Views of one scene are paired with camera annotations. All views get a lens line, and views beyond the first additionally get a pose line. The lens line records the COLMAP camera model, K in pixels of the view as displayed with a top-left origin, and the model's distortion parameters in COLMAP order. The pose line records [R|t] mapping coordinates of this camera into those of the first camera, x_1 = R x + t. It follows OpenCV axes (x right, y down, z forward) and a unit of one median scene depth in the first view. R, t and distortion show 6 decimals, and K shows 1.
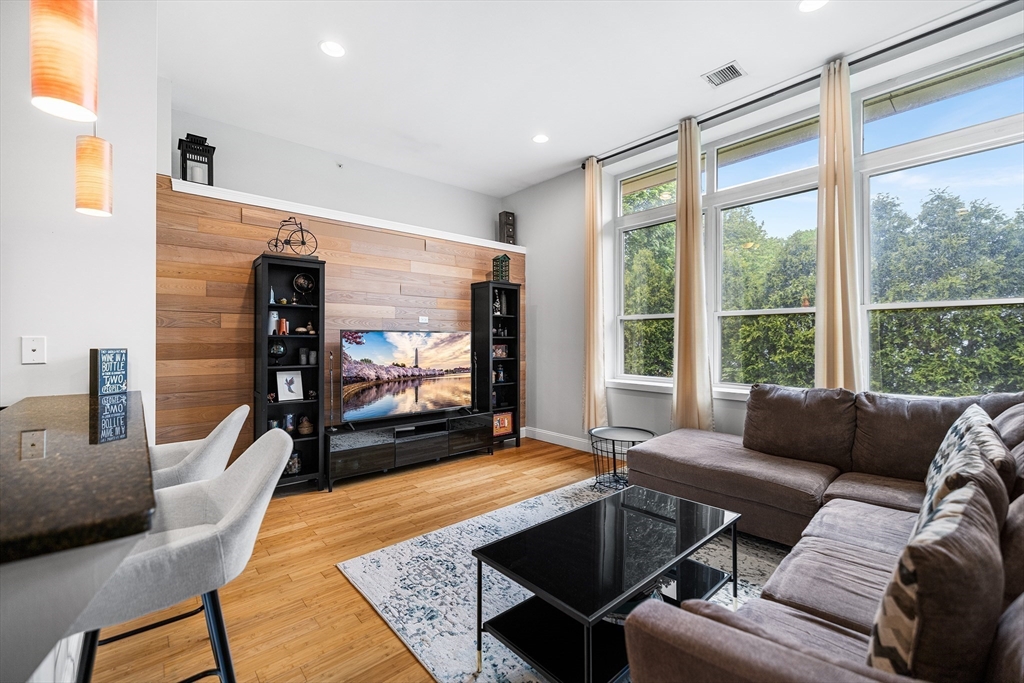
lens RADIAL K [[434.2, 0, 512.0], [0, 434.2, 341.5], [0, 0, 1]] dist [0.001519, 0.000348]
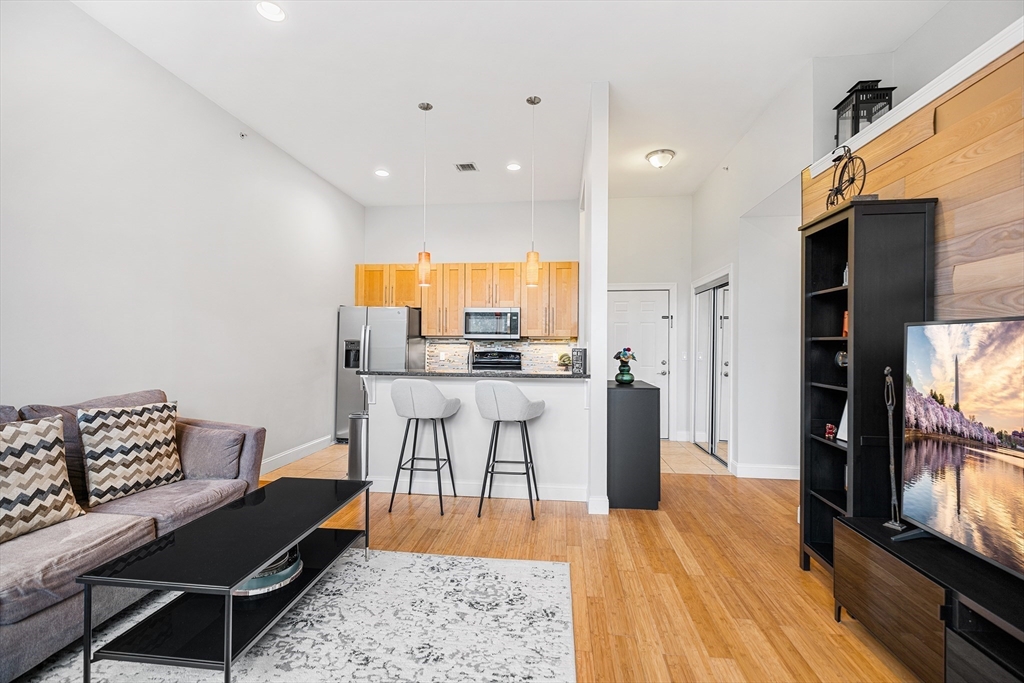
lens RADIAL K [[434.6, 0, 514.6], [0, 434.6, 349.3], [0, 0, 1]] dist [0.001598, -0.000377]
pose [[-0.741892, 0.004125, -0.670507, 0.219043], [-0.006432, 0.999891, 0.013268, -0.002559], [0.670489, 0.014157, -0.741785, 0.965636]]
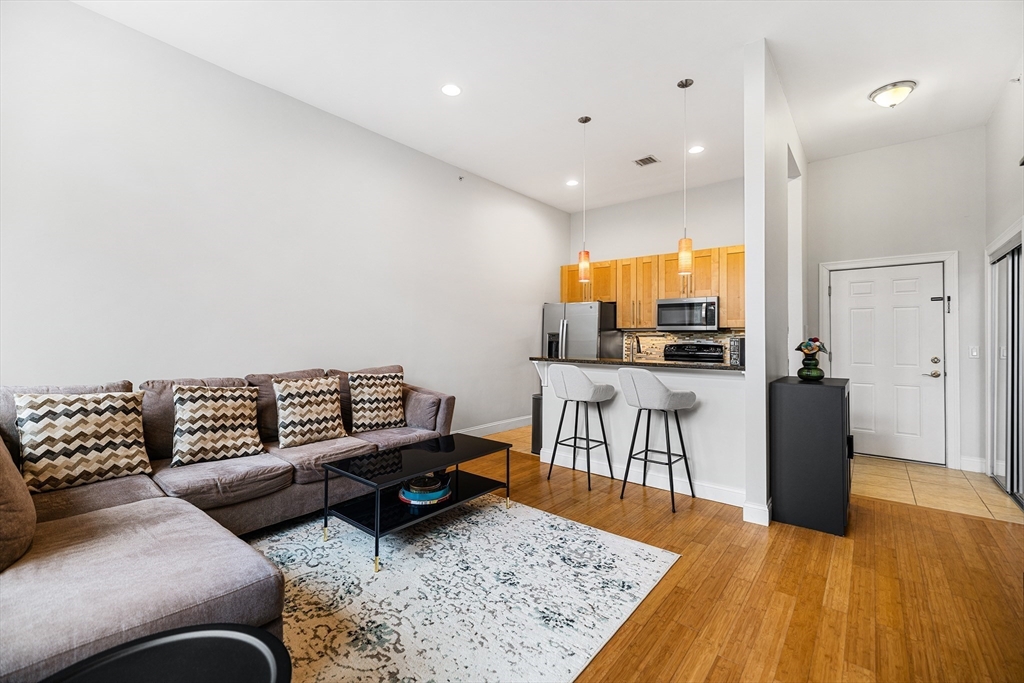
lens RADIAL K [[434.2, 0, 512.0], [0, 434.2, 341.5], [0, 0, 1]] dist [0.001519, 0.000348]
pose [[-0.987837, -0.004432, -0.155432, 0.079745], [-0.005806, 0.999948, 0.008387, 0.007985], [0.155387, 0.009188, -0.987811, 1.115397]]
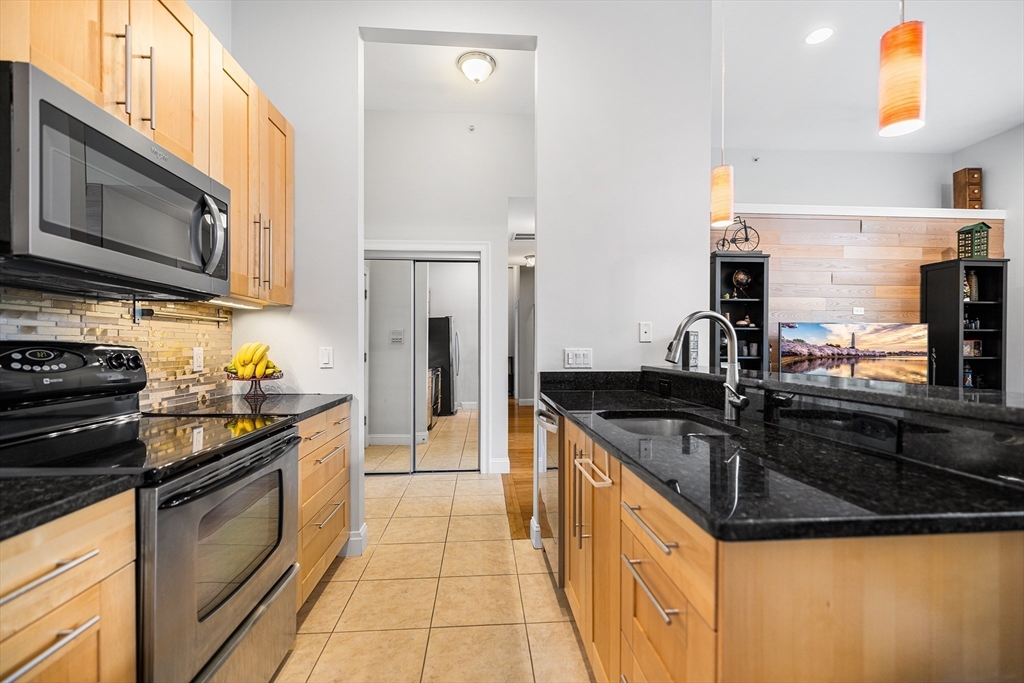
lens RADIAL K [[434.2, 0, 512.0], [0, 434.2, 341.5], [0, 0, 1]] dist [0.001519, 0.000348]
pose [[0.790525, 0.001287, -0.612429, -0.244372], [-0.005139, 0.999977, -0.004532, 0.021741], [0.612409, 0.006730, 0.790513, -0.144644]]
